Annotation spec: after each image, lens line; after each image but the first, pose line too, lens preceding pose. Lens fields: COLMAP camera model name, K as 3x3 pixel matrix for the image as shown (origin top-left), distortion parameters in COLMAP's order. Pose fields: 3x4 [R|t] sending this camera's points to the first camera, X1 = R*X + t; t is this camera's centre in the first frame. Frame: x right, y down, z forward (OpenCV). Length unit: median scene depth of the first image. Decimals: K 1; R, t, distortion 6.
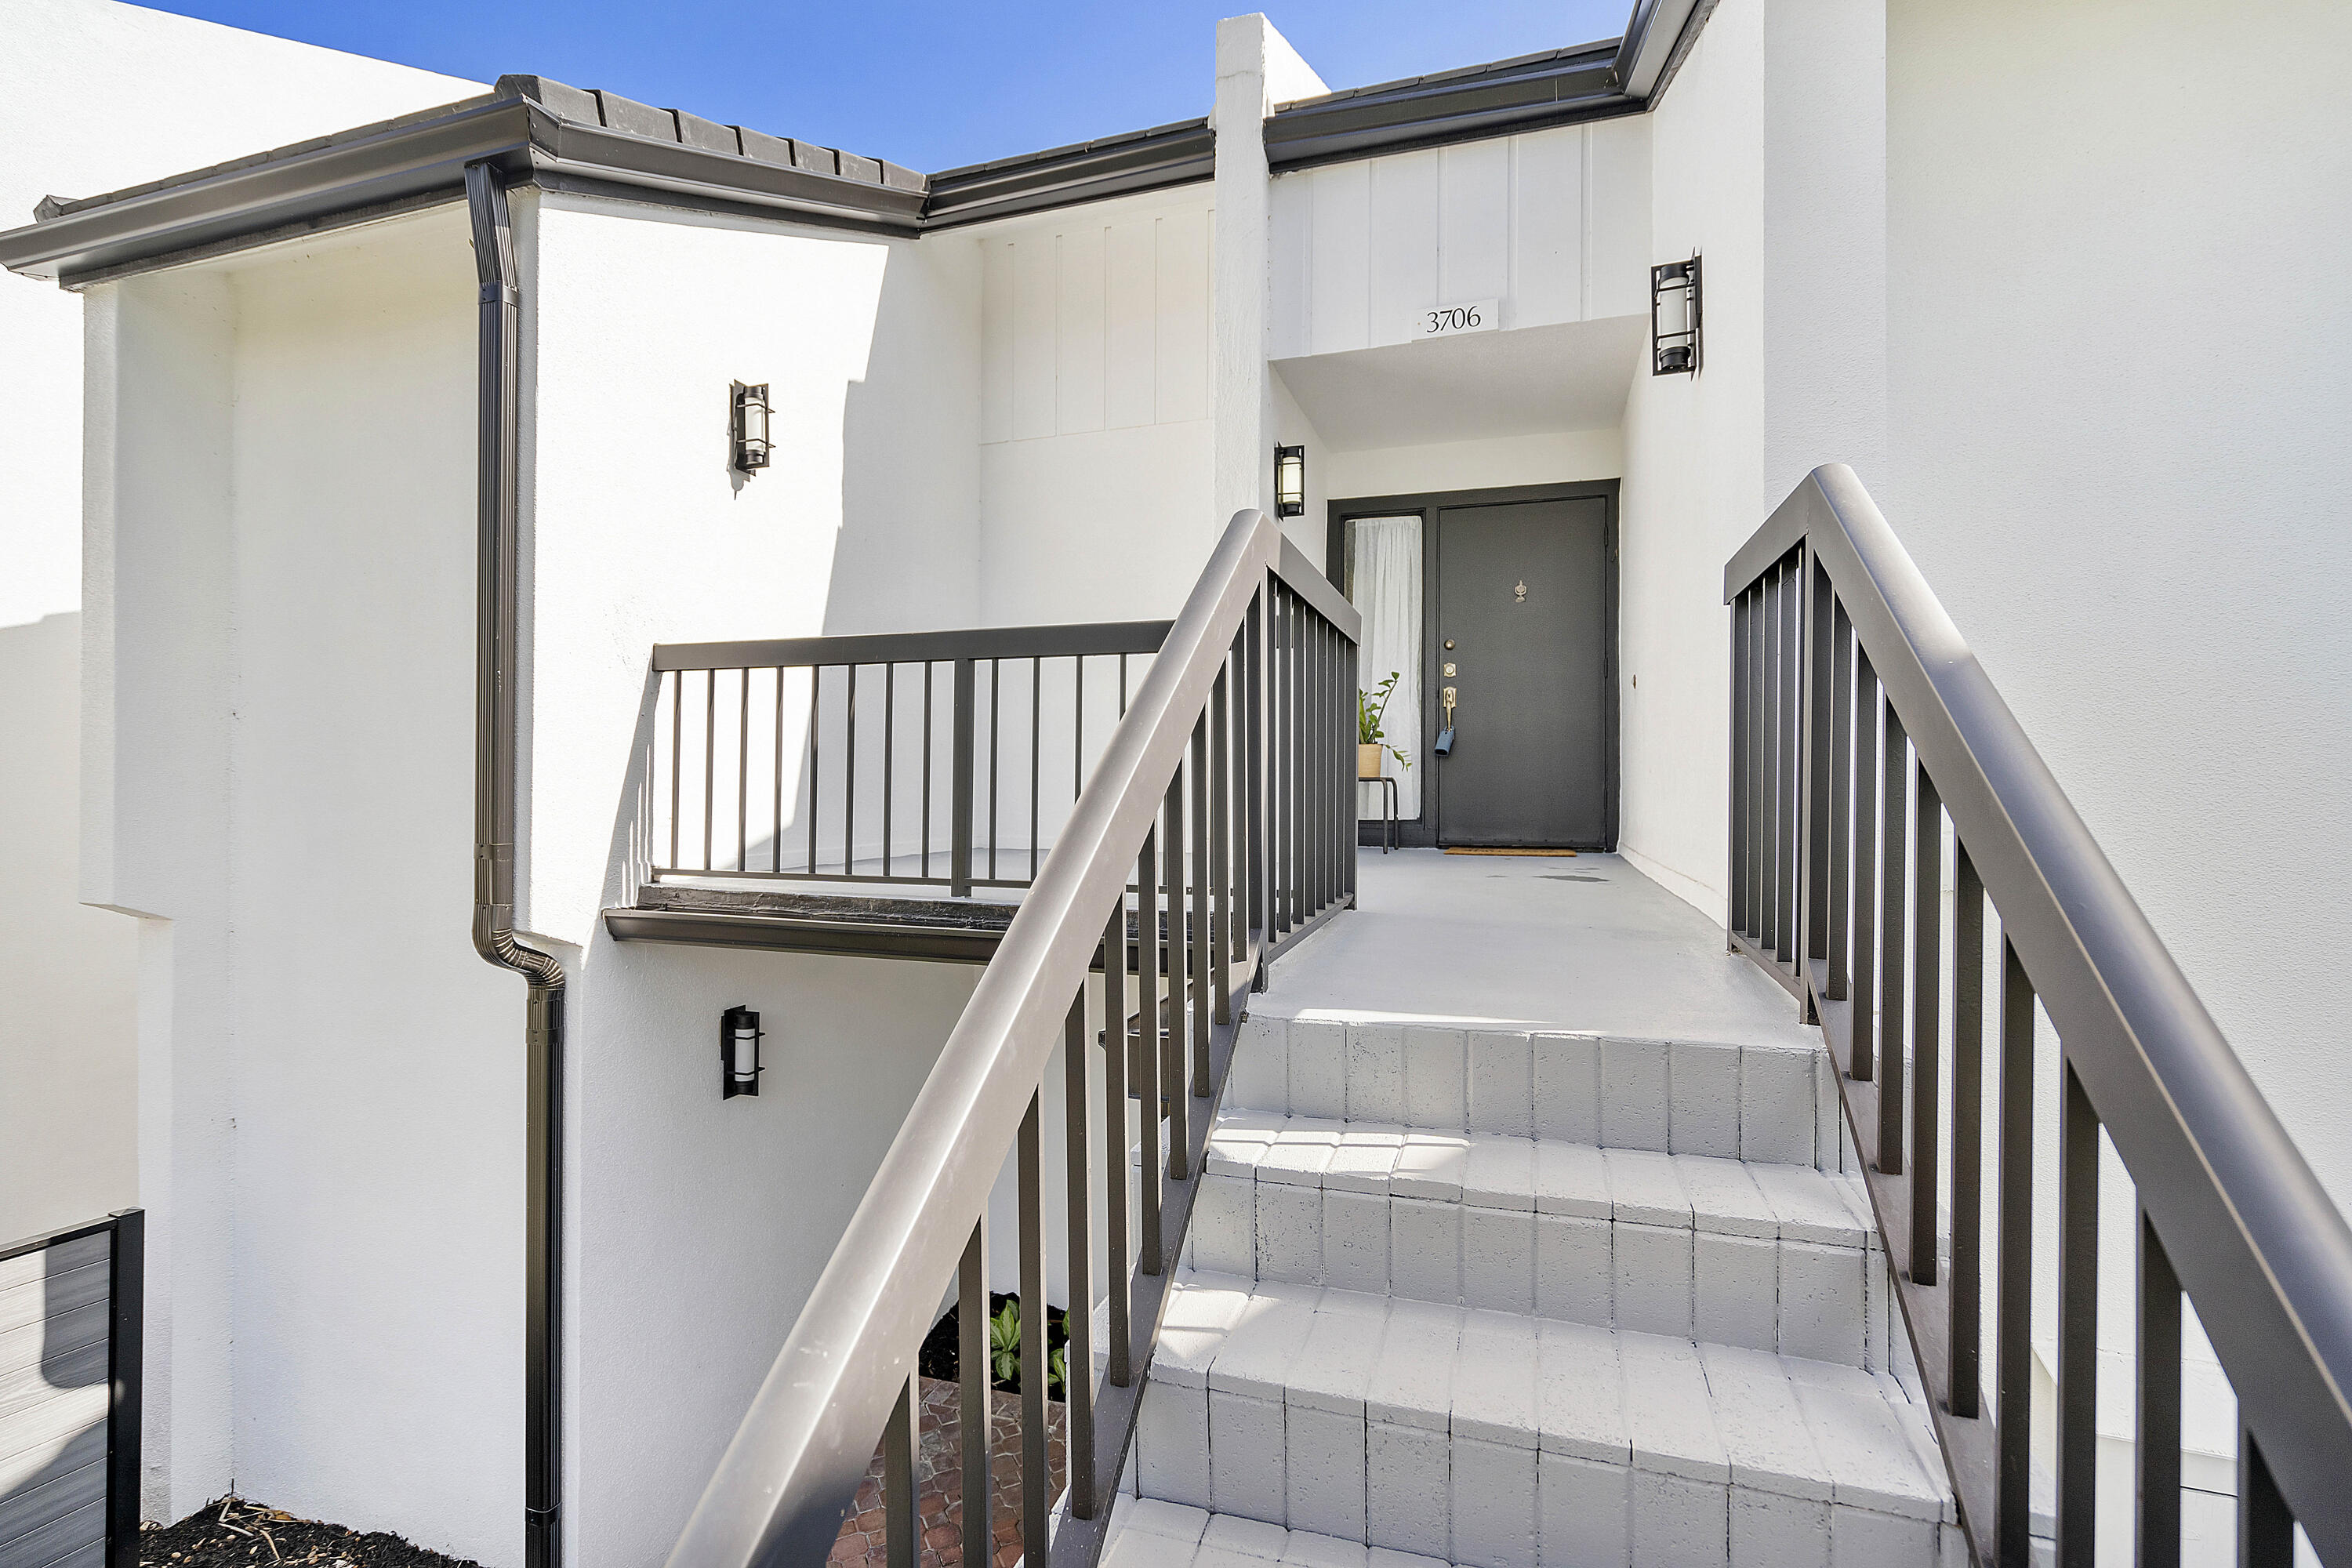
lens RADIAL K [[1059.3, 0, 1176.0], [0, 1059.3, 784.0], [0, 0, 1]] dist [-0.001316, 0.000150]
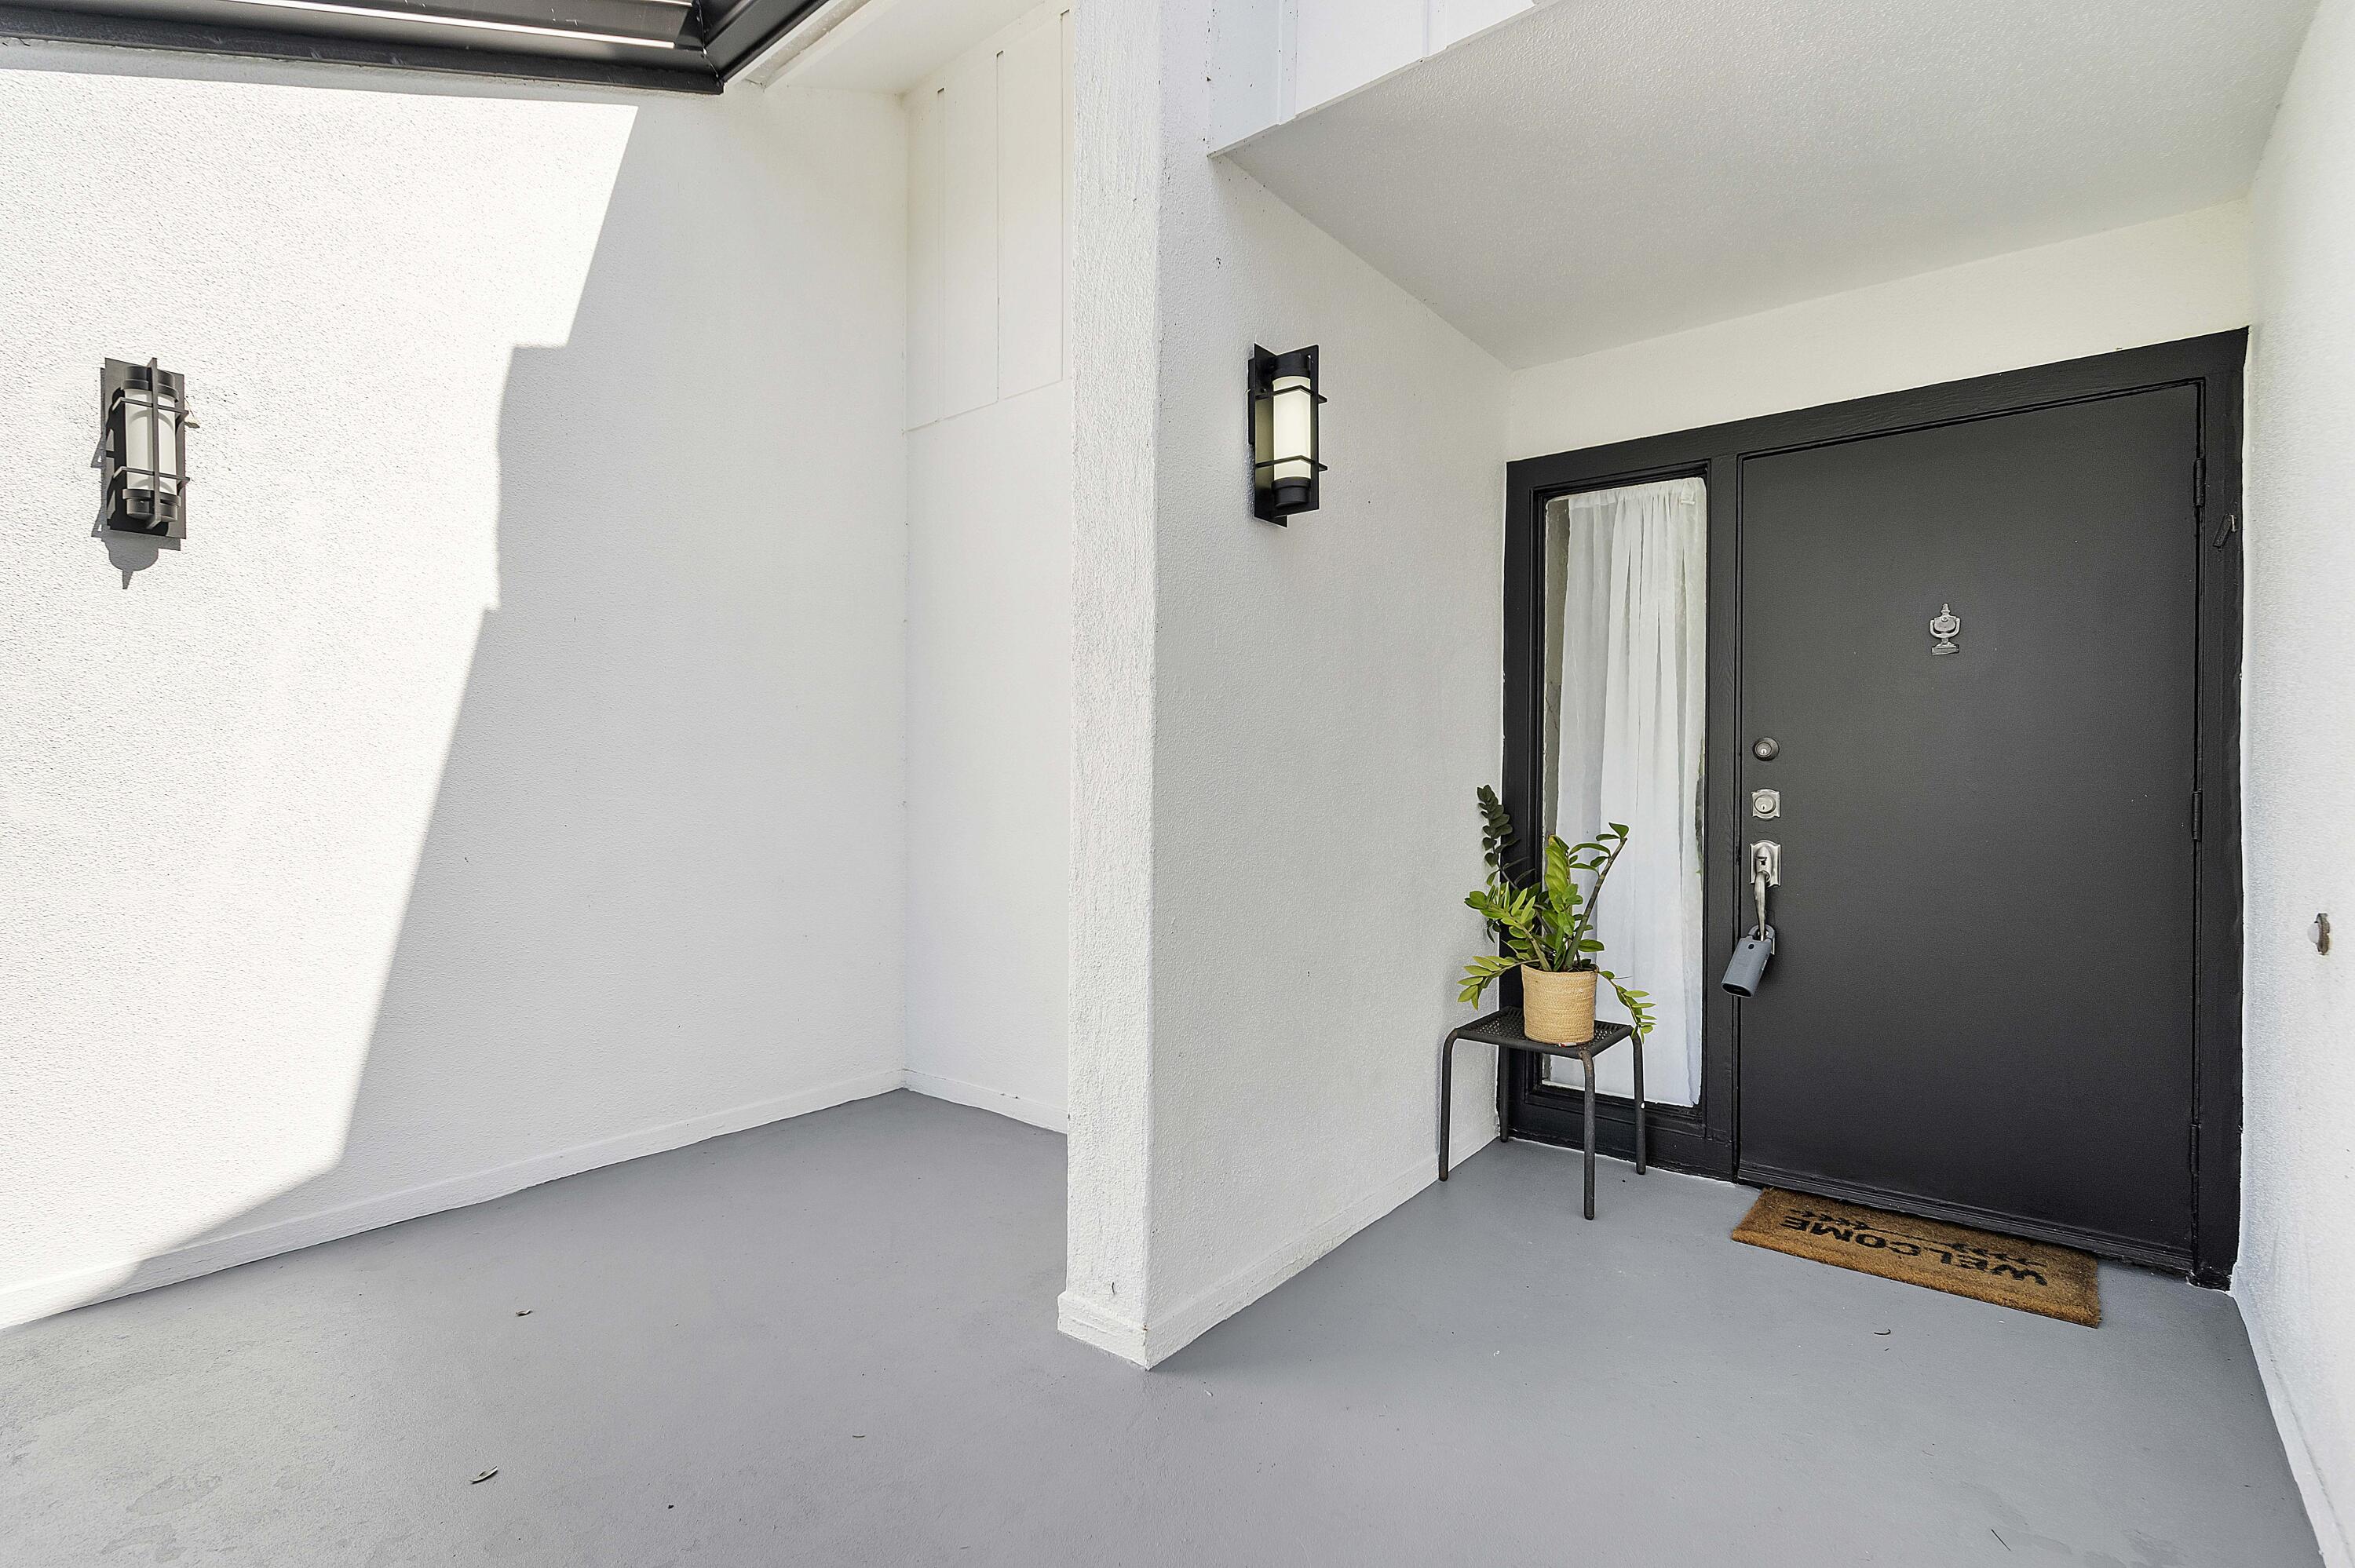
lens RADIAL K [[1060.6, 0, 1177.5], [0, 1060.6, 784.0], [0, 0, 1]] dist [-0.001316, 0.000150]
pose [[0.937971, -0.001054, -0.346712, 0.188141], [0.003141, 0.999980, 0.005456, -0.126532], [0.346700, -0.006207, 0.937956, 0.503504]]
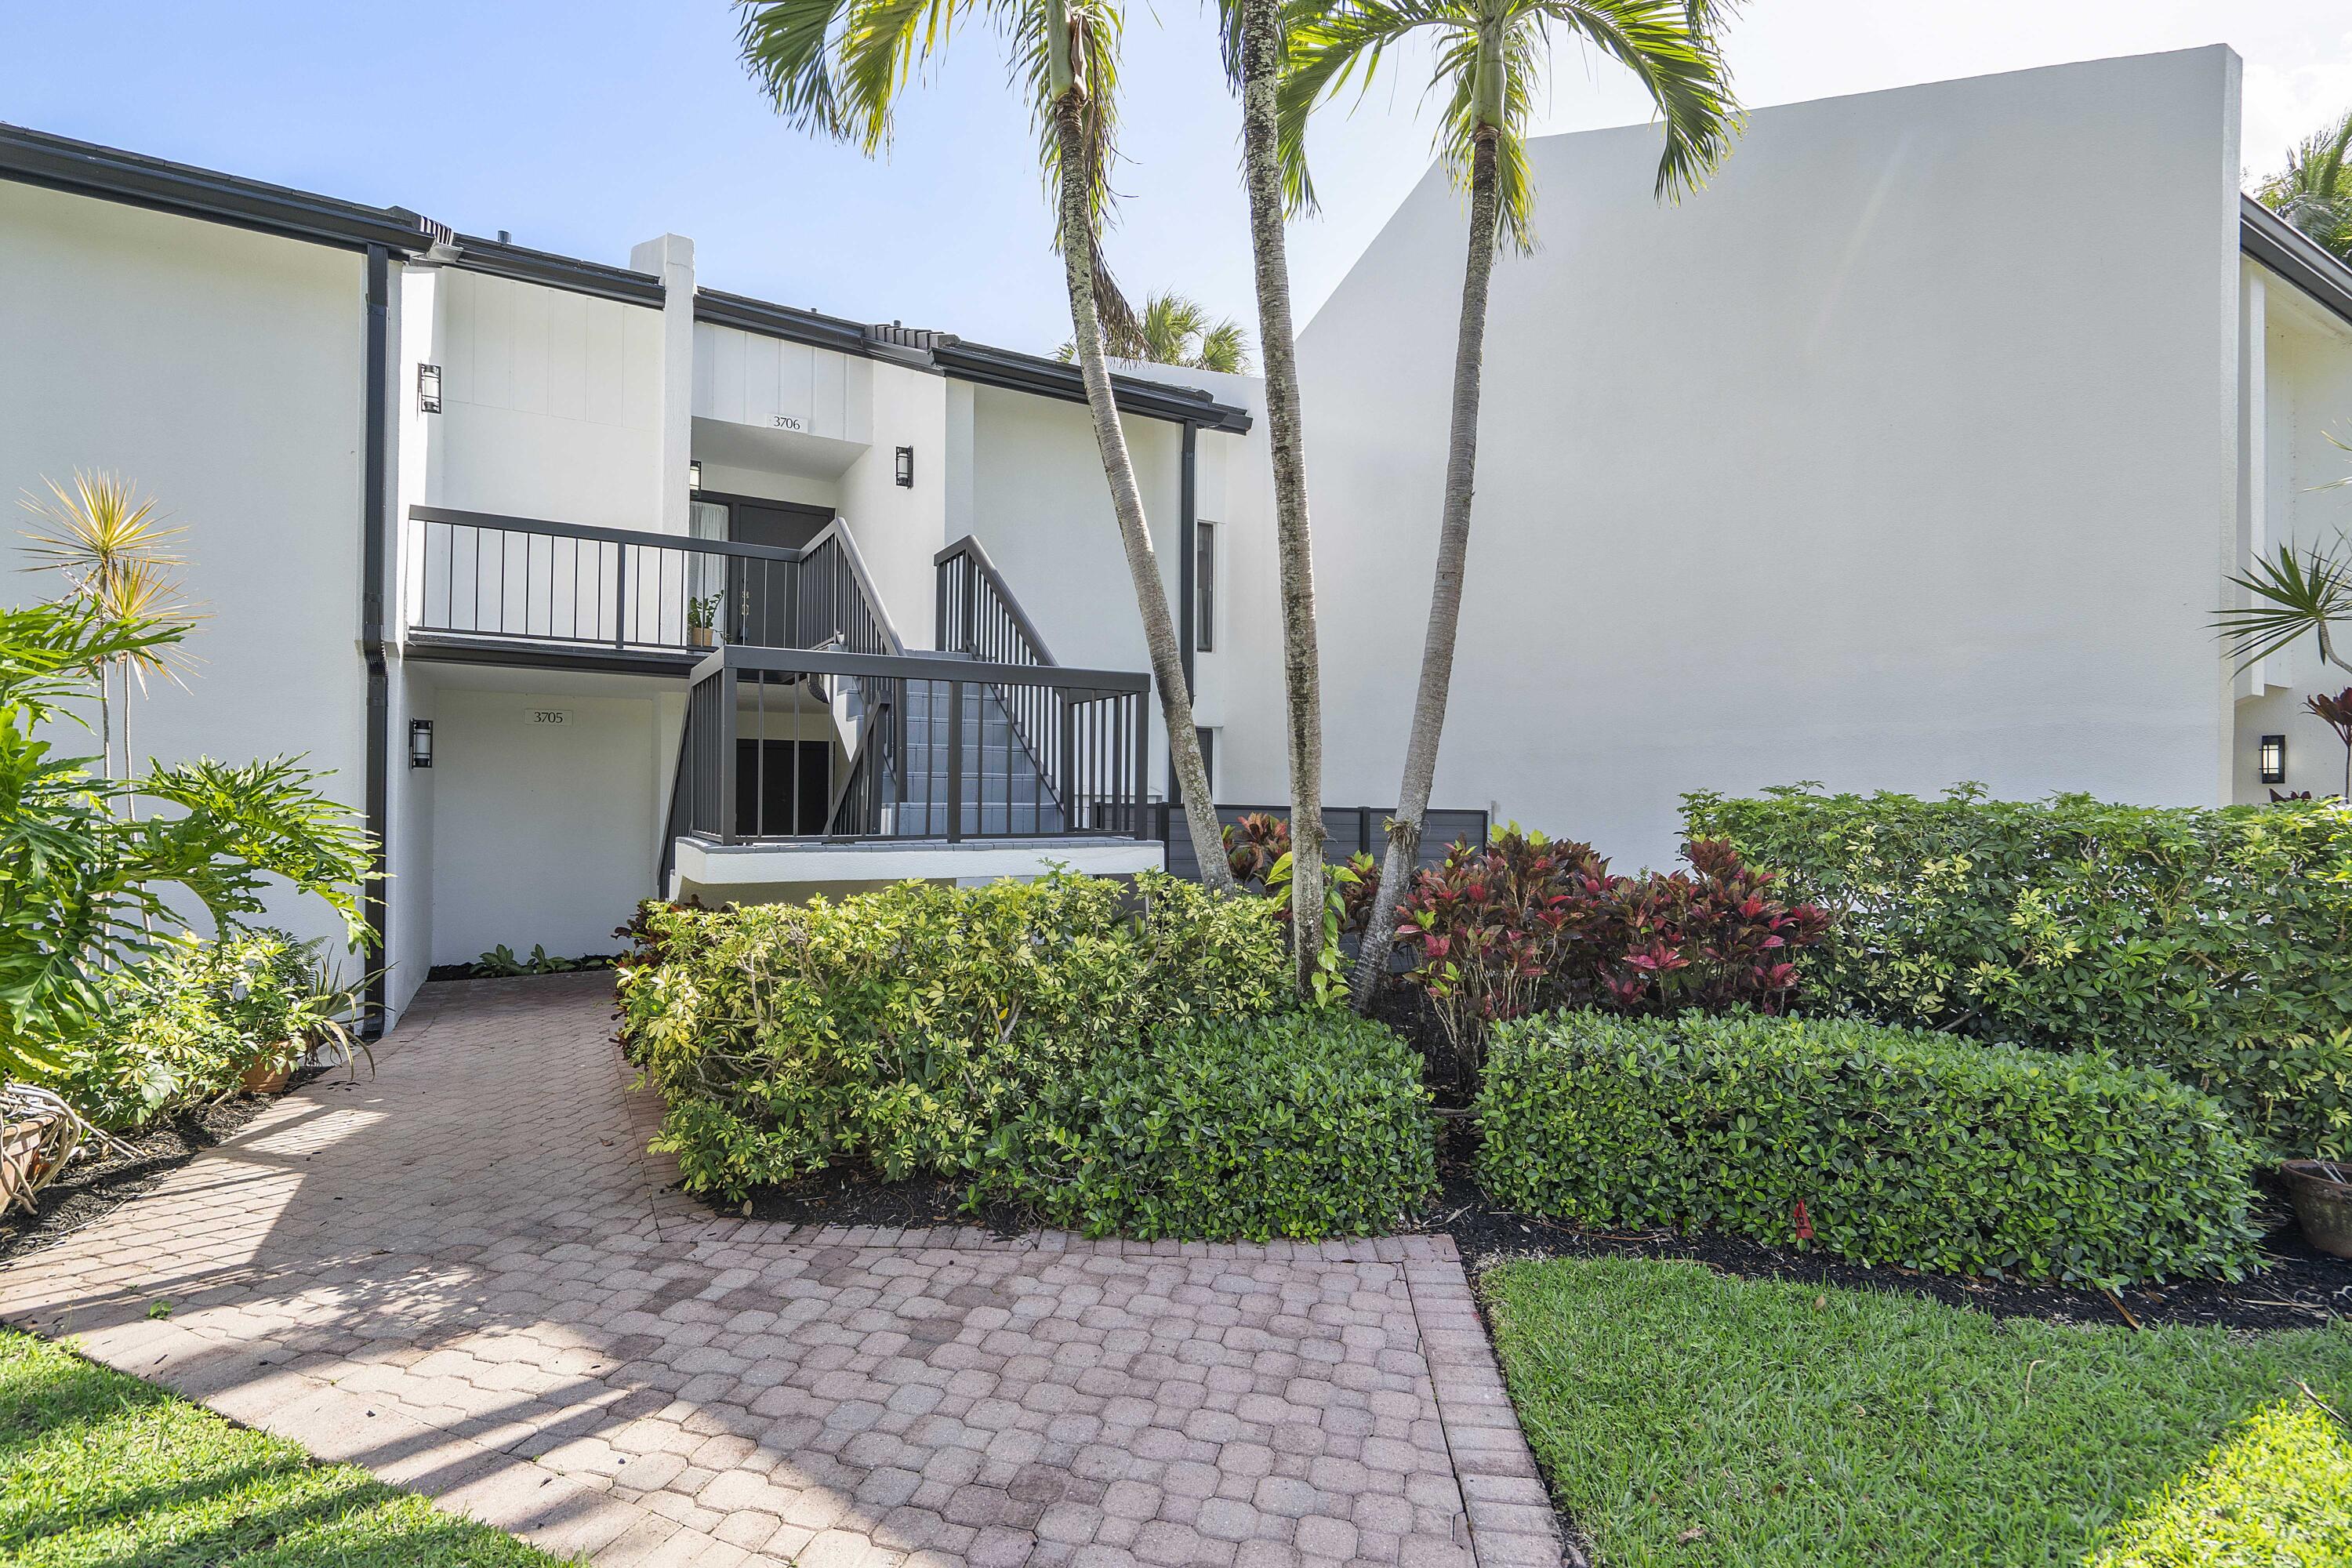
lens RADIAL K [[1094.1, 0, 1178.6], [0, 1094.1, 781.7], [0, 0, 1]] dist [0.000412, 0.000498]
pose [[0.659127, 0.011573, 0.751942, -0.697619], [-0.004859, 0.999926, -0.011130, 0.244601], [-0.752016, 0.003682, 0.659135, -0.838458]]
